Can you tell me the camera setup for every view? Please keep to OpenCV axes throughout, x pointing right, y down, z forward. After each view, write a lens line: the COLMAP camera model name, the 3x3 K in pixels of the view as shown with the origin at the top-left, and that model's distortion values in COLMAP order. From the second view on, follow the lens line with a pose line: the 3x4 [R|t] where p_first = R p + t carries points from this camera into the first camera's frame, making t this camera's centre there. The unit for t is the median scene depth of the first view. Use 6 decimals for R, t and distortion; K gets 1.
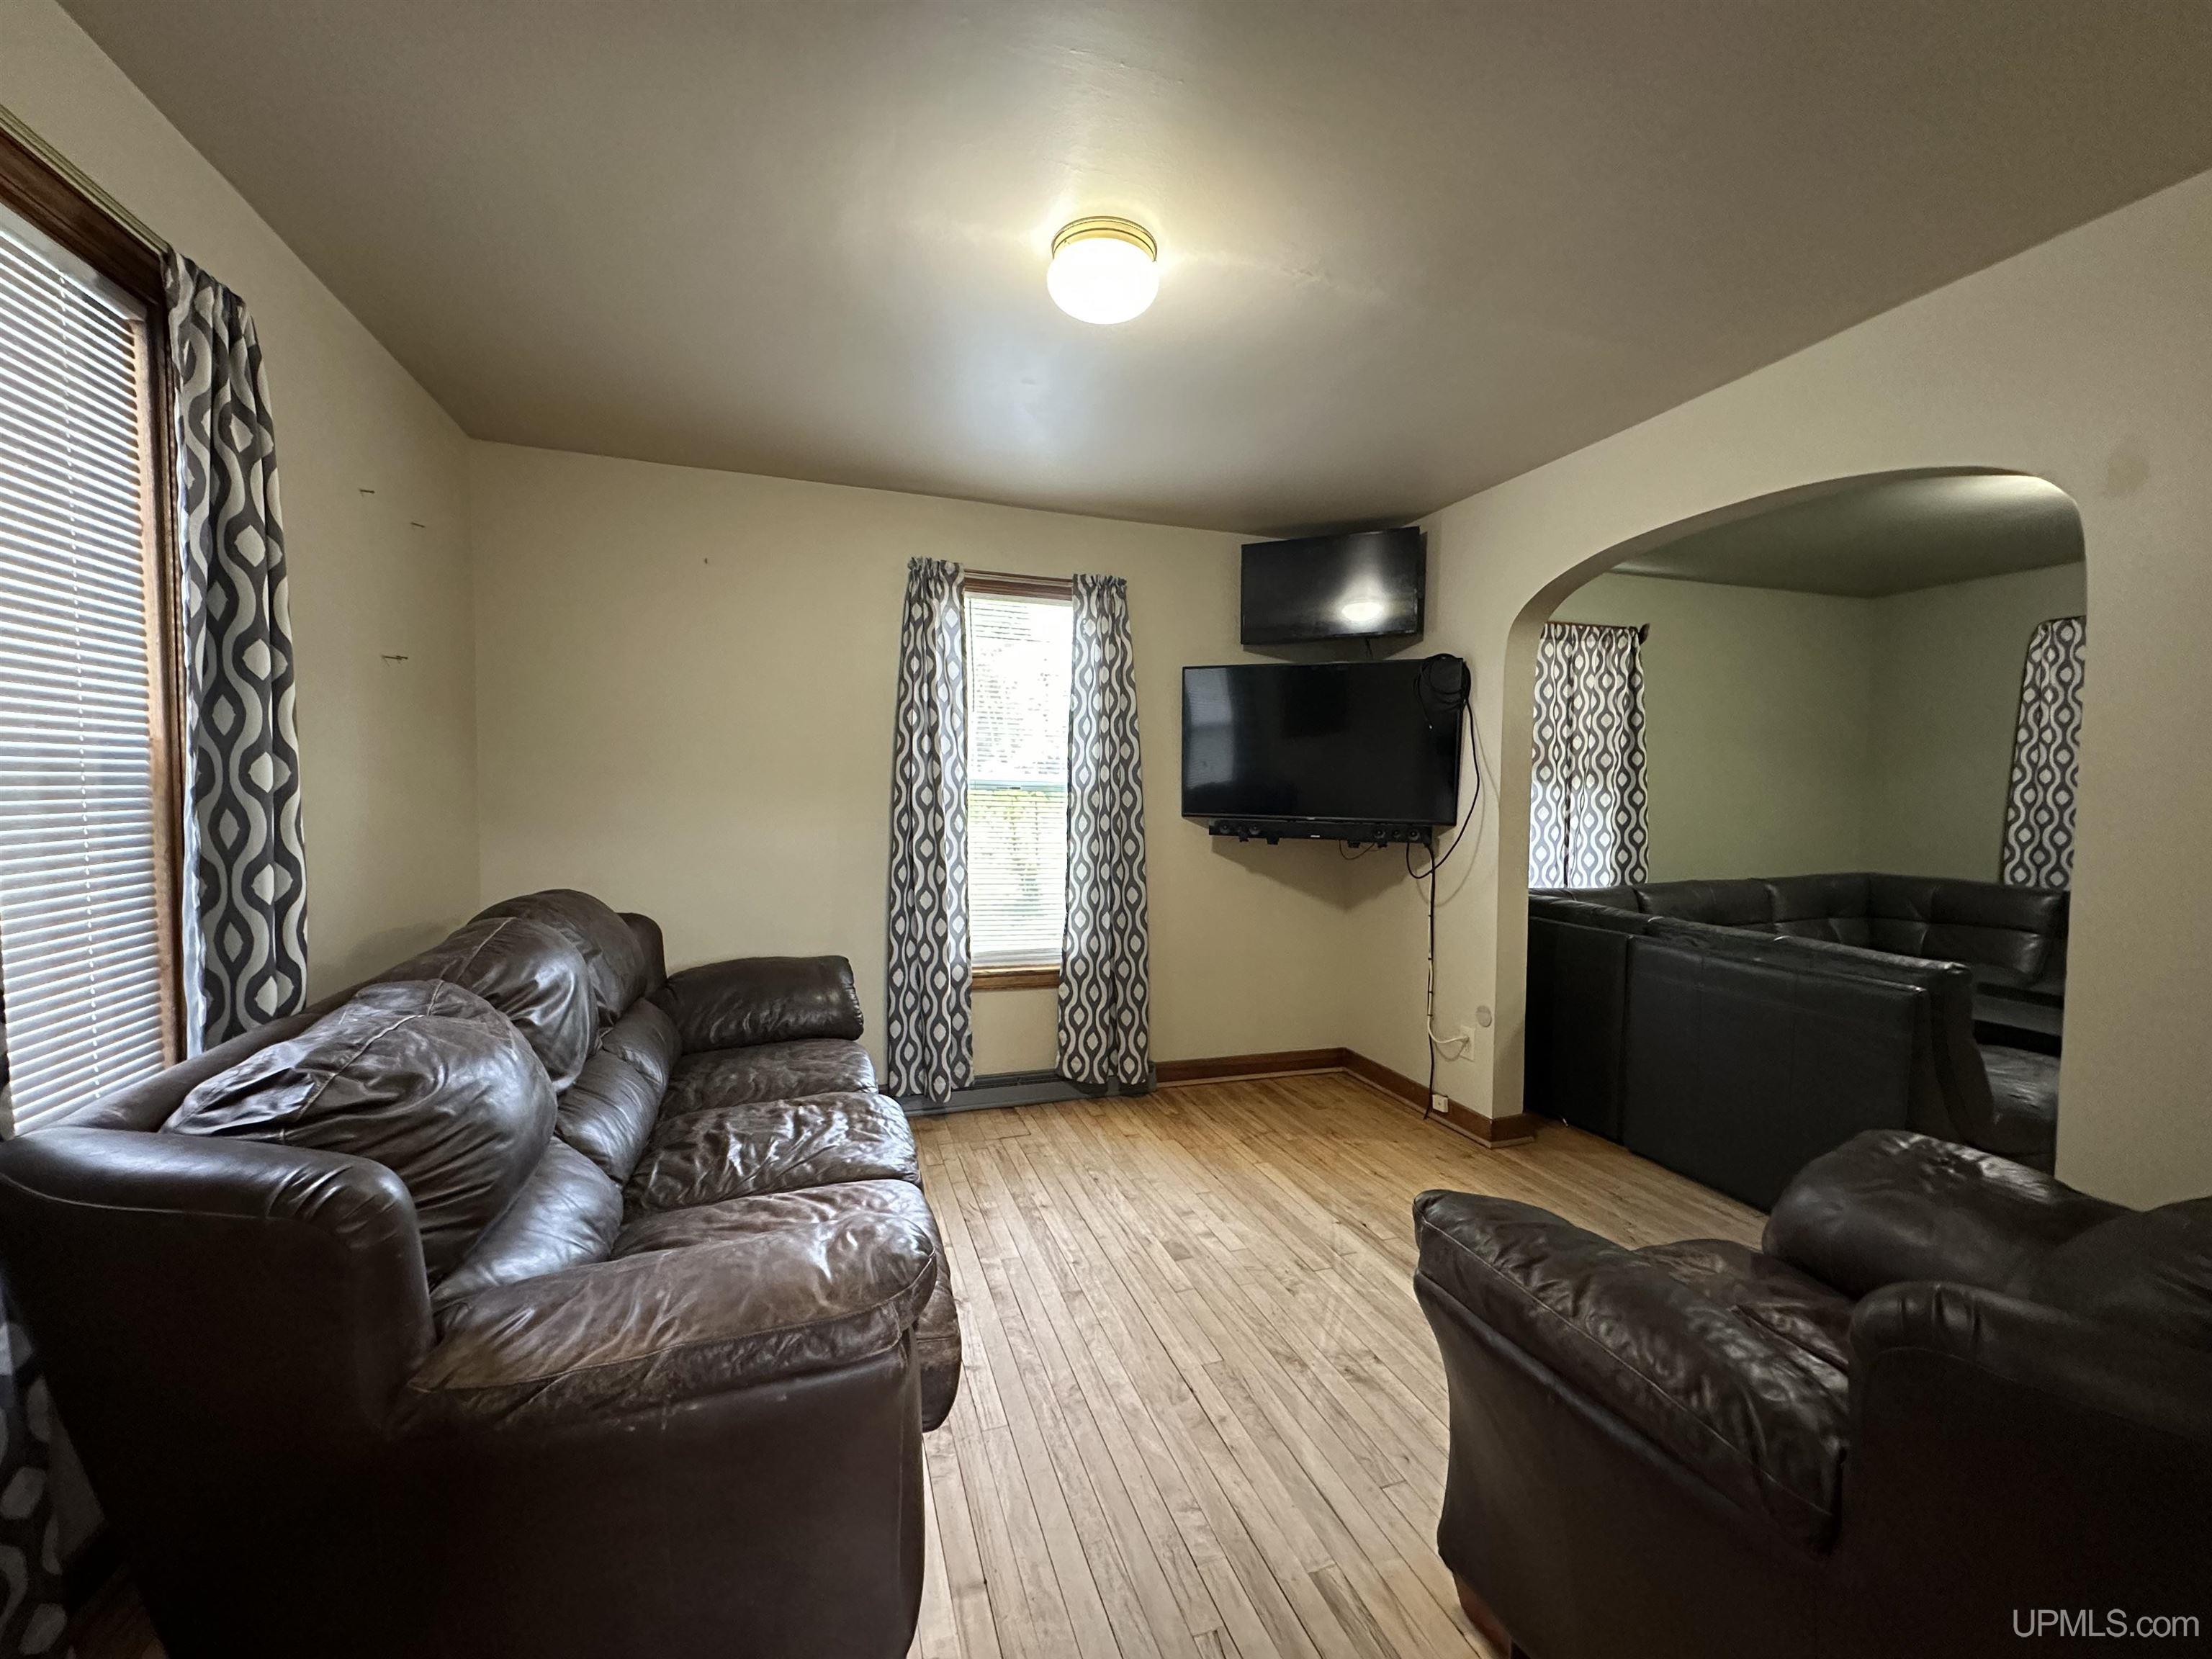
lens RADIAL K [[899.1, 0, 1106.0], [0, 899.1, 829.5], [0, 0, 1]] dist [0.066795, 0.000438]
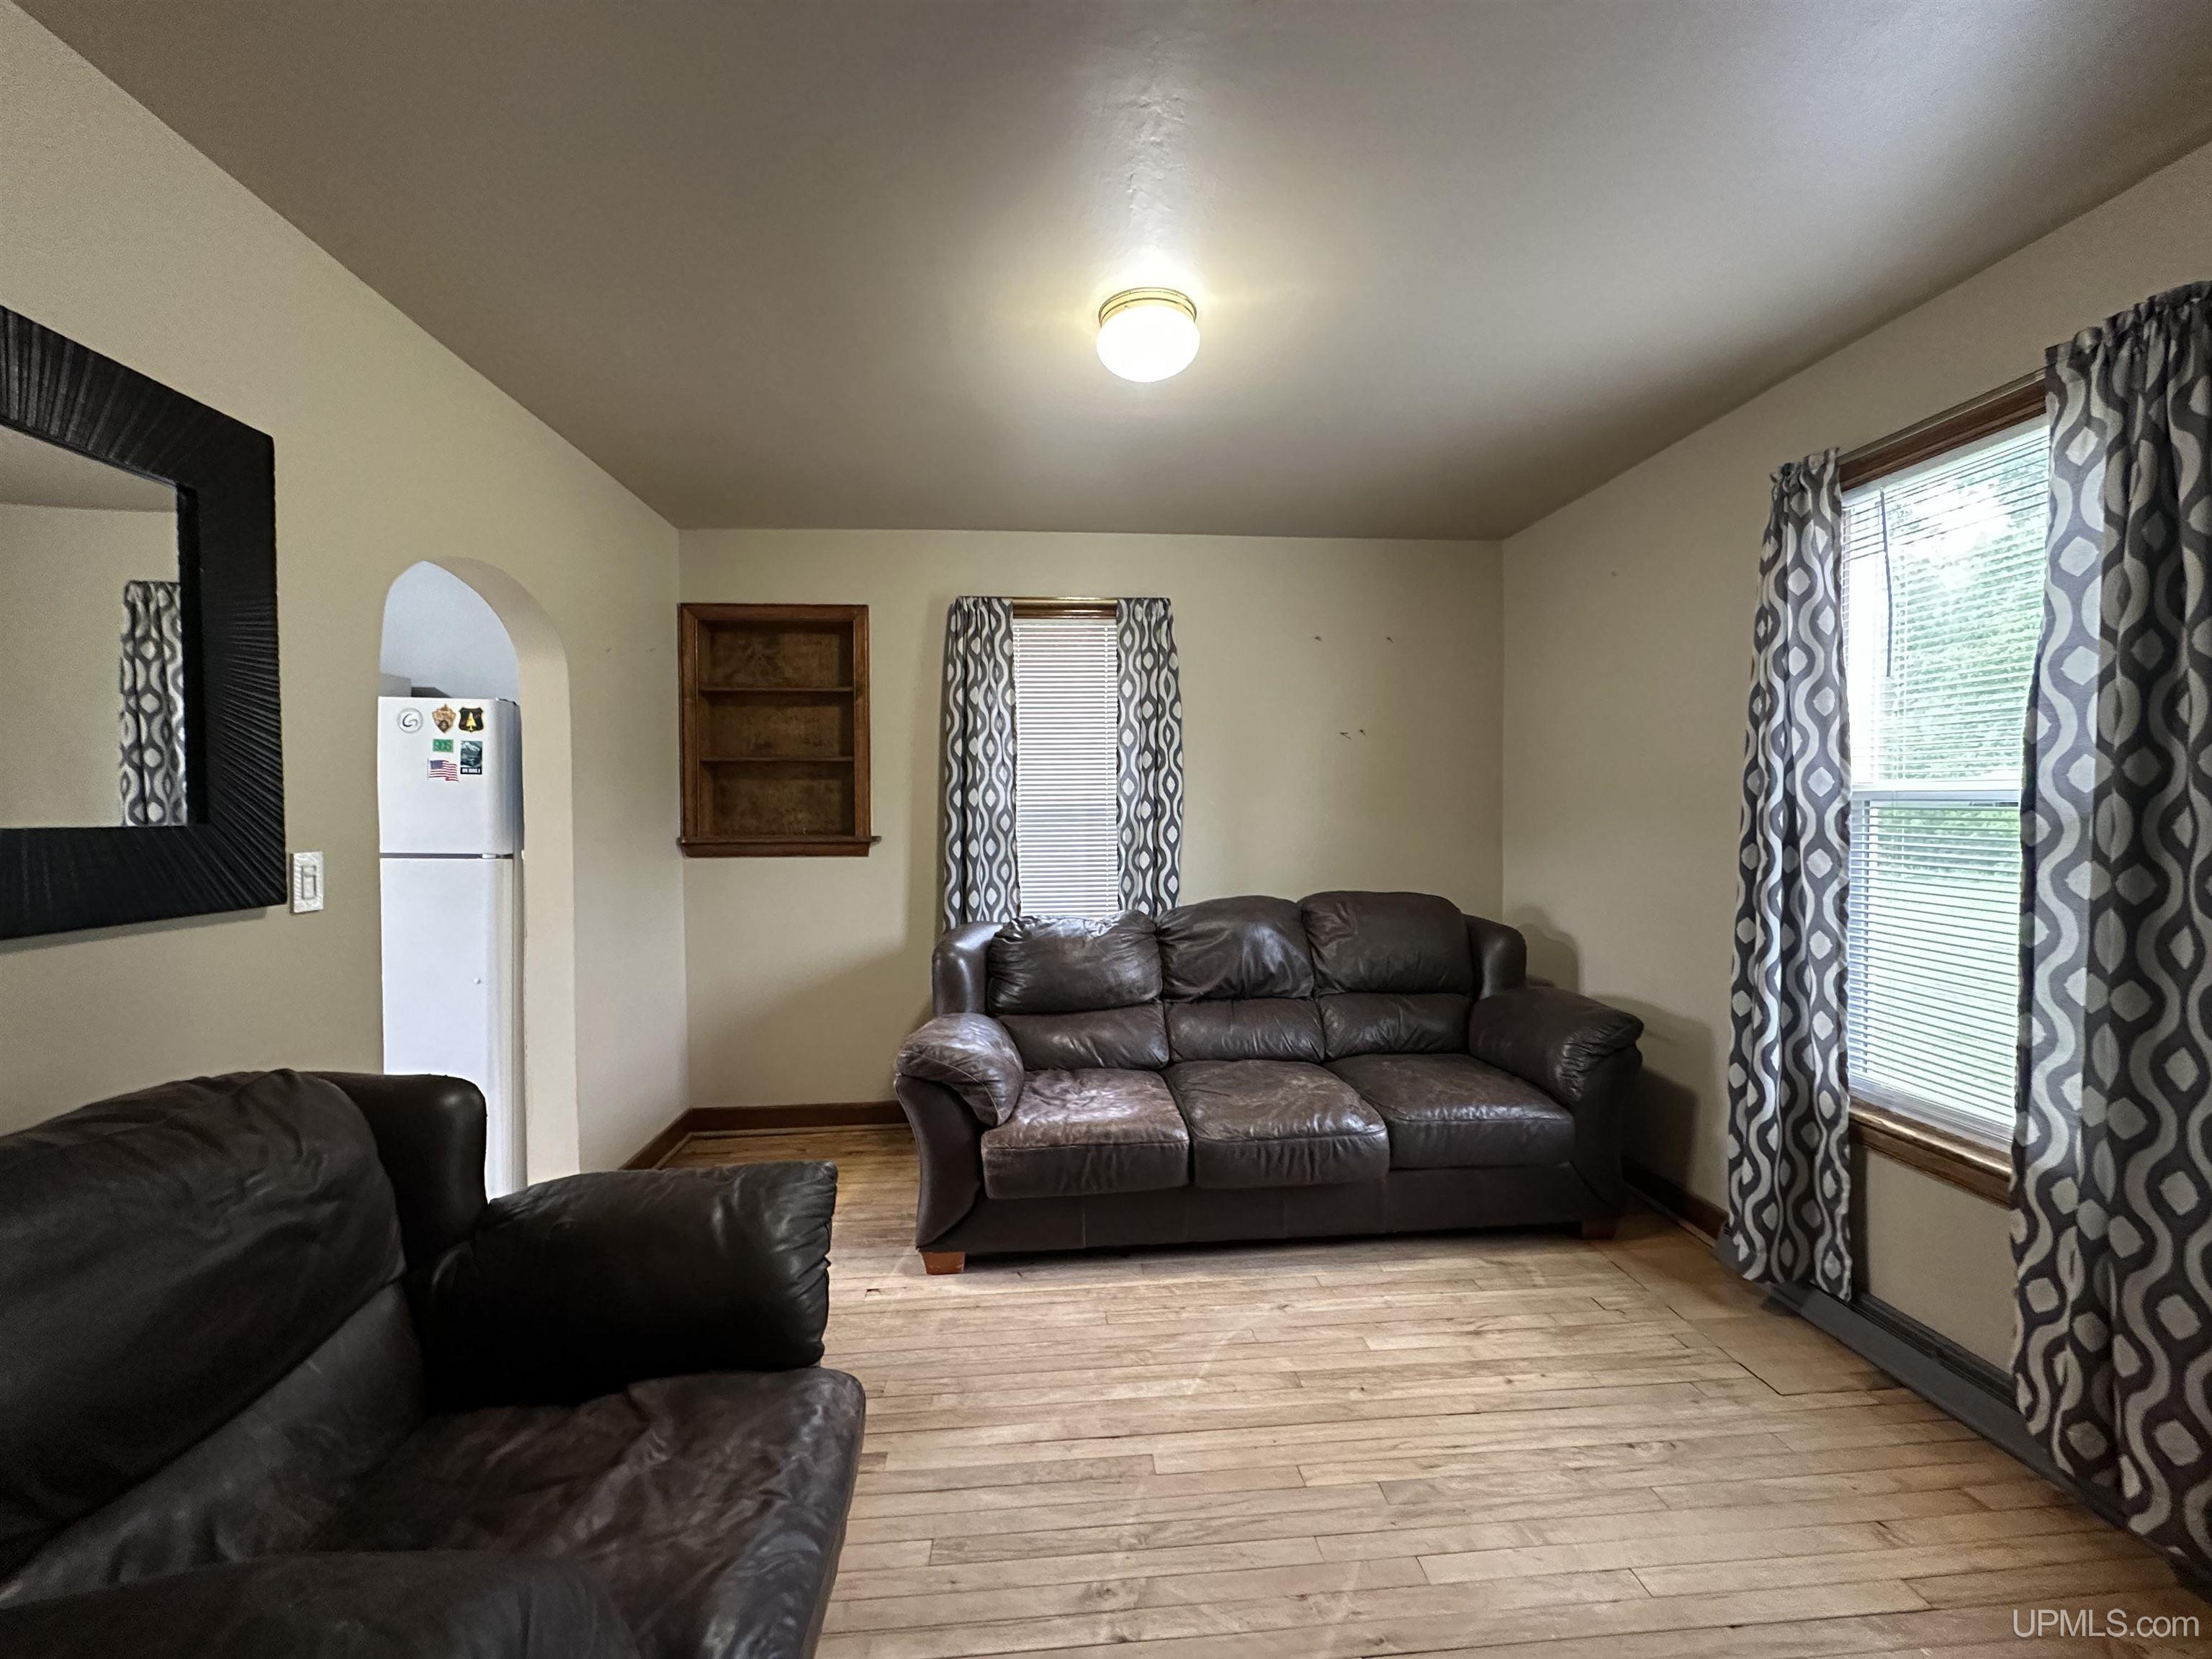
lens RADIAL K [[864.5, 0, 1106.0], [0, 864.5, 829.5], [0, 0, 1]] dist [-0.011333, -0.000053]
pose [[-0.246707, 0.008696, -0.969051, 0.532615], [-0.046162, 0.998719, 0.020715, -0.018742], [0.967990, 0.049844, -0.245989, 0.661479]]
